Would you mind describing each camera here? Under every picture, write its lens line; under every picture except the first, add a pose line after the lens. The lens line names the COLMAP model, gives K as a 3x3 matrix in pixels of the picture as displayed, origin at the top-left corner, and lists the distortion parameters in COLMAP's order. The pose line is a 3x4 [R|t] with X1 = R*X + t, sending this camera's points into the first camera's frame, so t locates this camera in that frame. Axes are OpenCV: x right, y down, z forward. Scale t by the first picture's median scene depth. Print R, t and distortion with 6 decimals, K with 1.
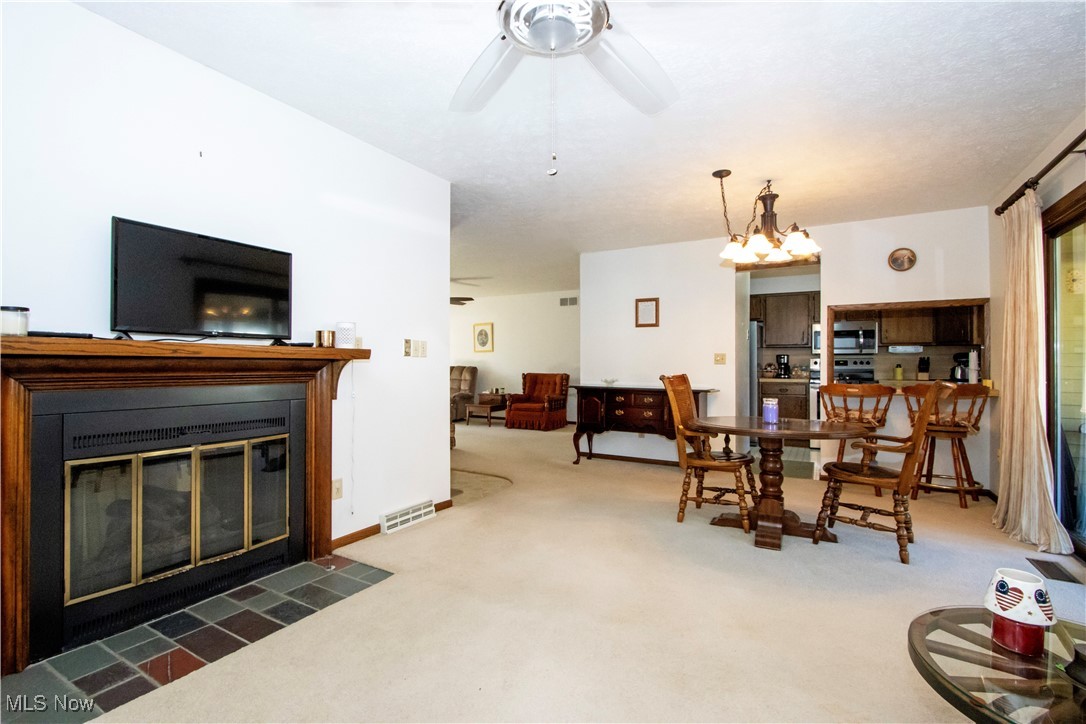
lens RADIAL K [[504.1, 0, 538.7], [0, 504.1, 361.2], [0, 0, 1]] dist [-0.018384, 0.003666]
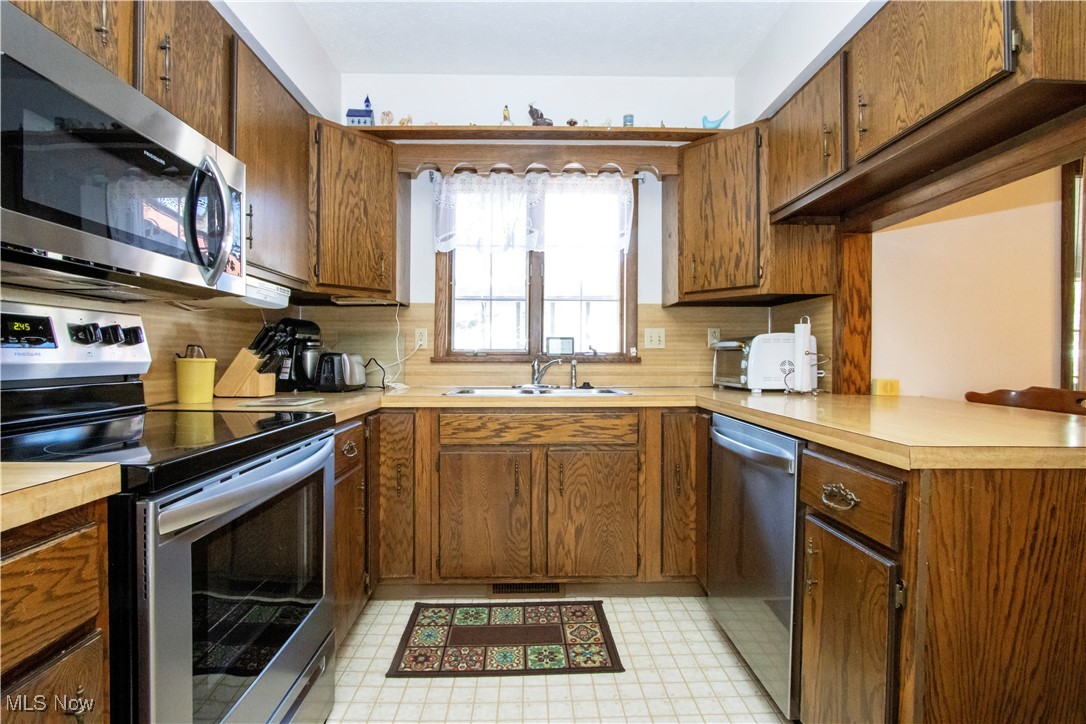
lens RADIAL K [[499.6, 0, 538.0], [0, 499.6, 360.8], [0, 0, 1]] dist [-0.011743, 0.002139]
pose [[-0.511140, -0.008830, 0.859452, 0.389398], [-0.009492, 0.999944, 0.004628, 0.011407], [-0.859445, -0.005792, -0.511195, 0.960531]]
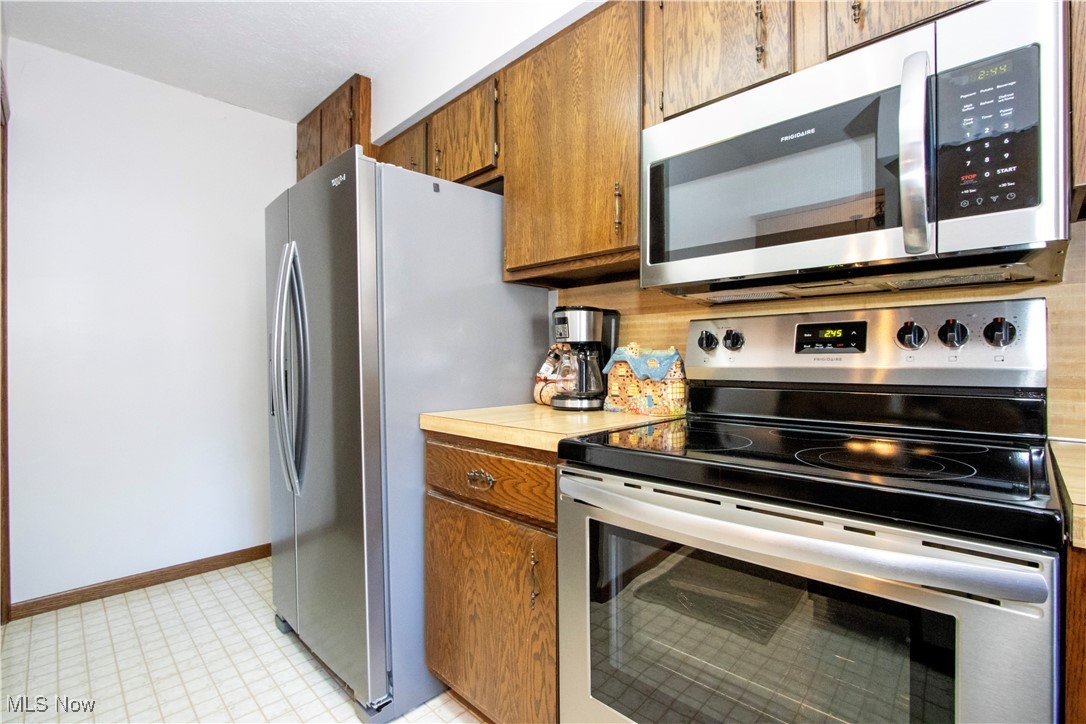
lens RADIAL K [[504.1, 0, 539.2], [0, 504.1, 362.5], [0, 0, 1]] dist [-0.018384, 0.003666]
pose [[0.961125, -0.008817, -0.275974, 0.568162], [0.012541, 0.999853, 0.011733, 0.009403], [0.275830, -0.014738, 0.961093, 0.821326]]
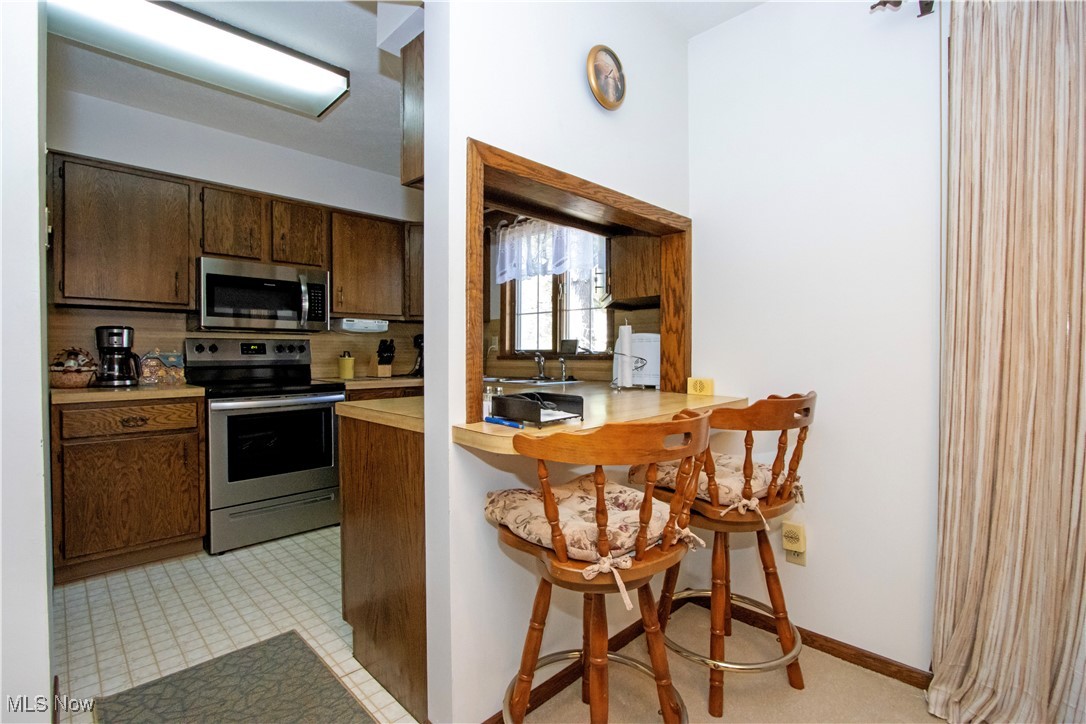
lens RADIAL K [[504.1, 0, 539.4], [0, 504.1, 363.8], [0, 0, 1]] dist [-0.018384, 0.003666]
pose [[0.270211, -0.022128, 0.962547, 0.218760], [-0.001900, 0.999722, 0.023516, 0.006436], [-0.962799, -0.008183, 0.270093, 0.618874]]
